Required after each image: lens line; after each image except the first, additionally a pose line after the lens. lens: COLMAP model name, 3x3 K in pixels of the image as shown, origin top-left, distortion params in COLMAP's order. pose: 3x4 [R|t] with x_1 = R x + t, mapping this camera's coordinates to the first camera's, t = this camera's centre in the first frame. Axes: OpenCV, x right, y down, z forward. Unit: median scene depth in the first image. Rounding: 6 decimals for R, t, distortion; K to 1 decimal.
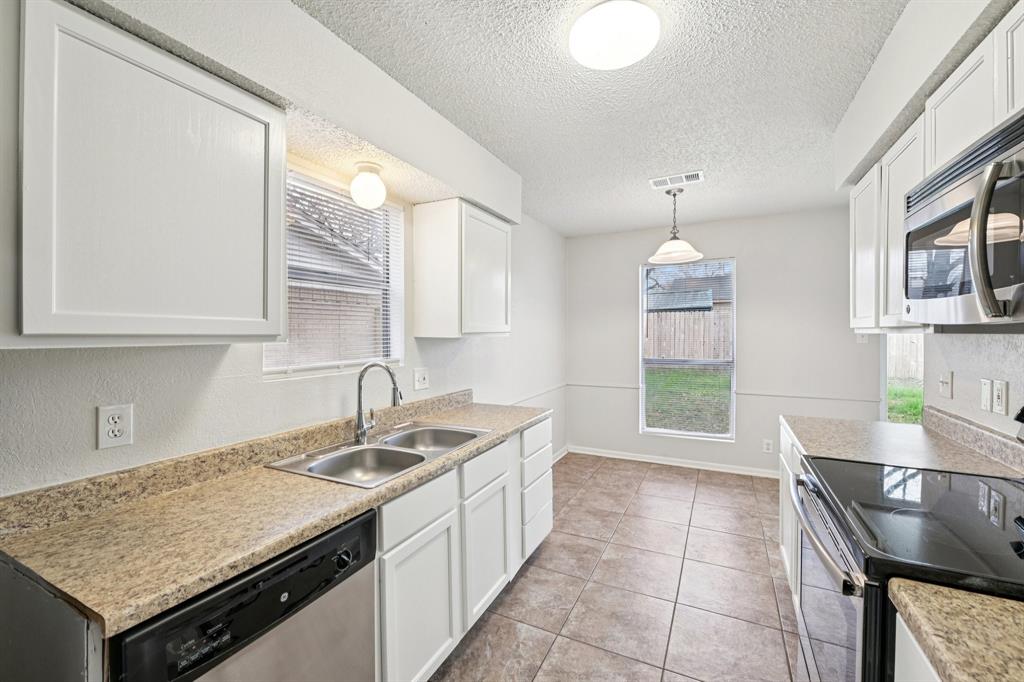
lens RADIAL K [[418.6, 0, 511.6], [0, 418.6, 337.9], [0, 0, 1]] dist [-0.009992, -0.000190]
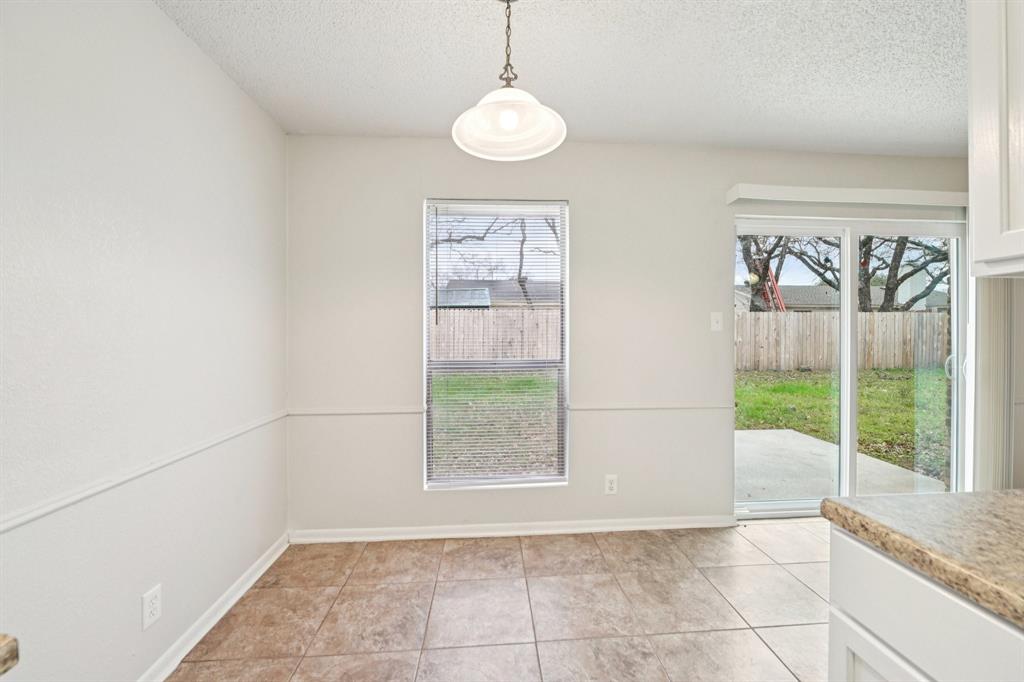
lens RADIAL K [[418.6, 0, 514.7], [0, 418.6, 337.5], [0, 0, 1]] dist [-0.009992, -0.000190]
pose [[0.861306, -0.002237, 0.508081, 0.126978], [0.007736, 0.999932, -0.008712, 0.024651], [-0.508027, 0.011434, 0.861265, 0.457185]]
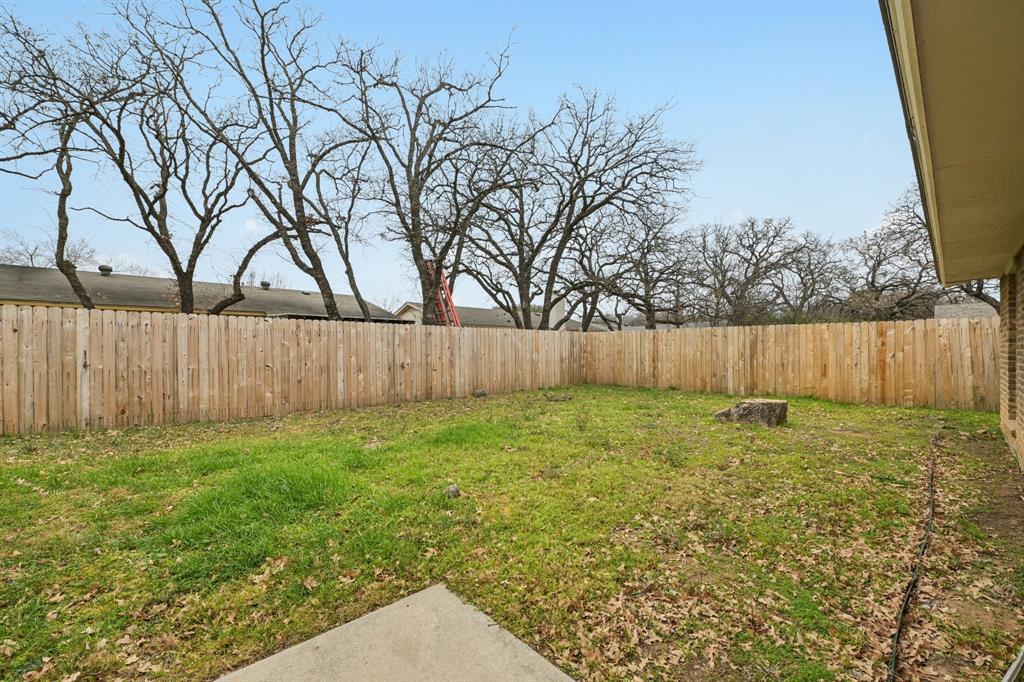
lens RADIAL K [[418.6, 0, 517.9], [0, 418.6, 354.5], [0, 0, 1]] dist [-0.009992, -0.000190]
pose [[0.340079, -0.002230, 0.940394, 1.074988], [0.029257, 0.999538, -0.008210, 0.027513], [-0.939942, 0.030306, 0.339987, 0.865542]]
